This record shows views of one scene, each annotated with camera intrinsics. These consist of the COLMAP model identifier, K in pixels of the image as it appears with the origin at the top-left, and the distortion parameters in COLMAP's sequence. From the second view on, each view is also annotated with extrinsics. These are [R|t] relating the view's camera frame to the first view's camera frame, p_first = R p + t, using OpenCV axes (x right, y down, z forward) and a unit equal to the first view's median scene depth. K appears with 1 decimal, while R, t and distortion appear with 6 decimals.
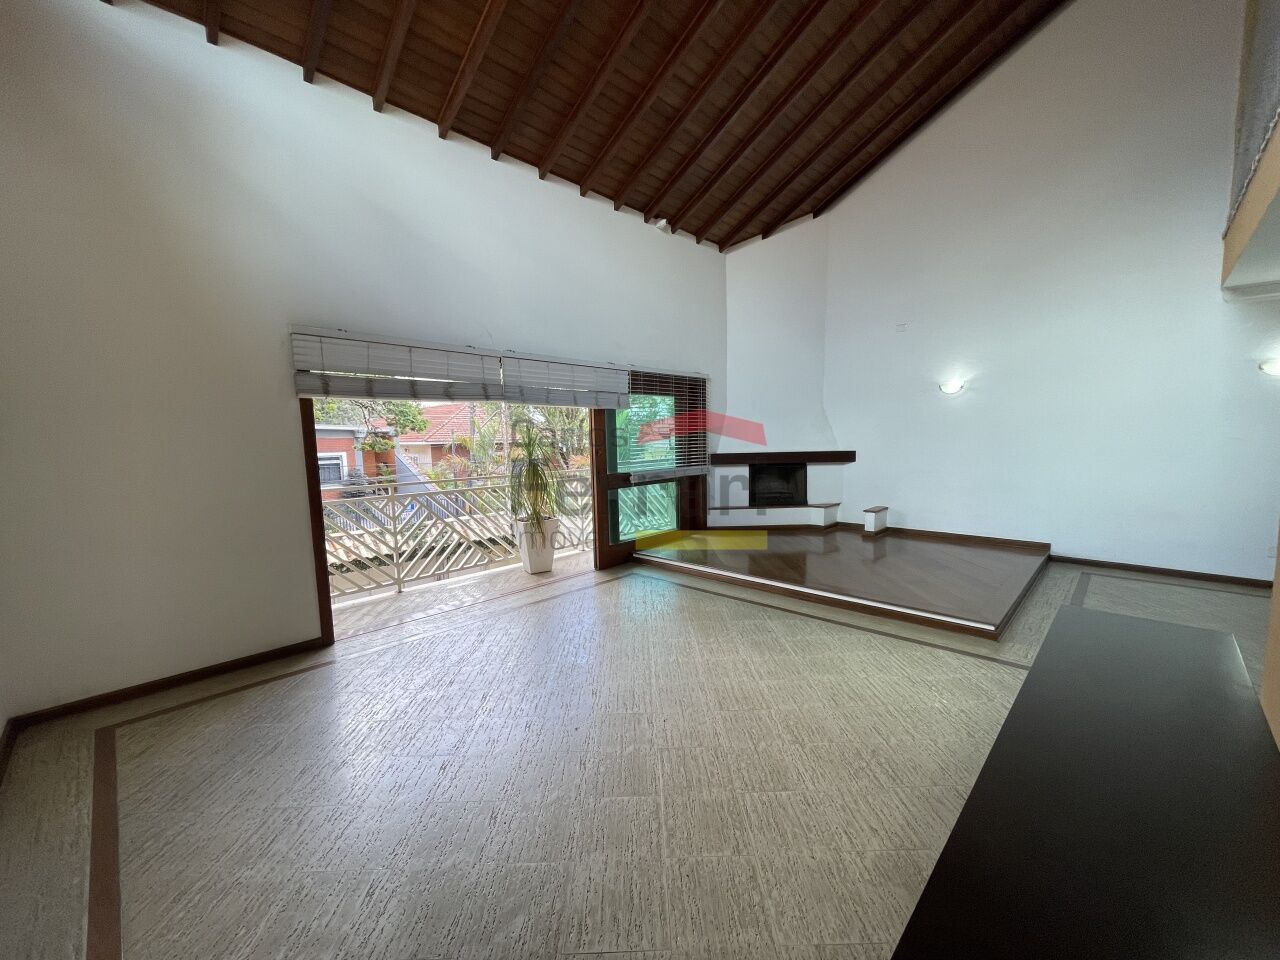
lens RADIAL K [[513.7, 0, 646.3], [0, 513.7, 487.1], [0, 0, 1]] dist [-0.001957, -0.000289]
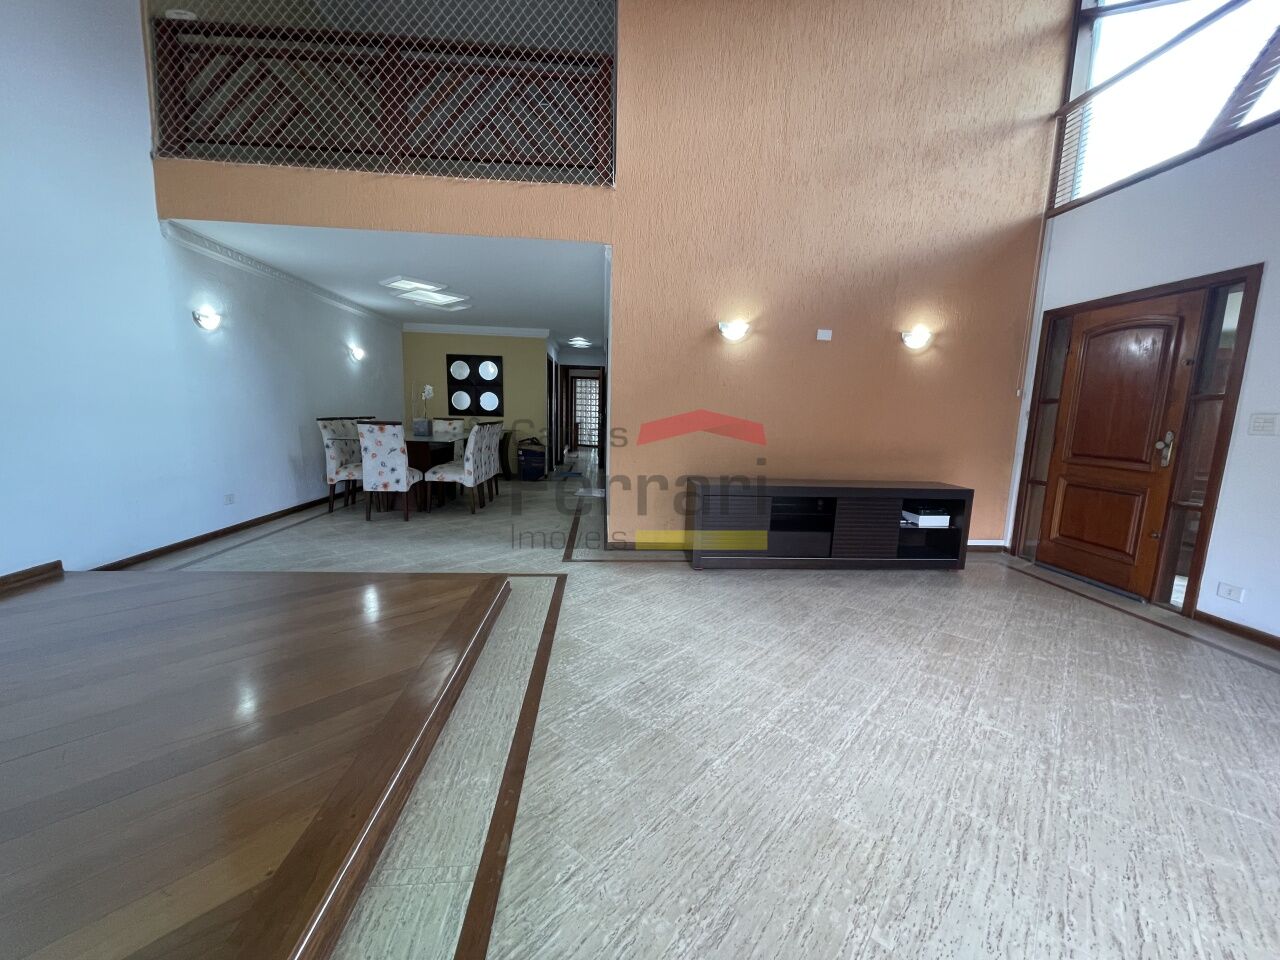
lens RADIAL K [[513.7, 0, 646.3], [0, 513.7, 487.1], [0, 0, 1]] dist [-0.001957, -0.000289]
pose [[-0.747204, -0.098476, 0.657259, -0.168495], [0.052823, 0.977032, 0.206440, -0.092341], [-0.662492, 0.188971, -0.724841, 1.500336]]
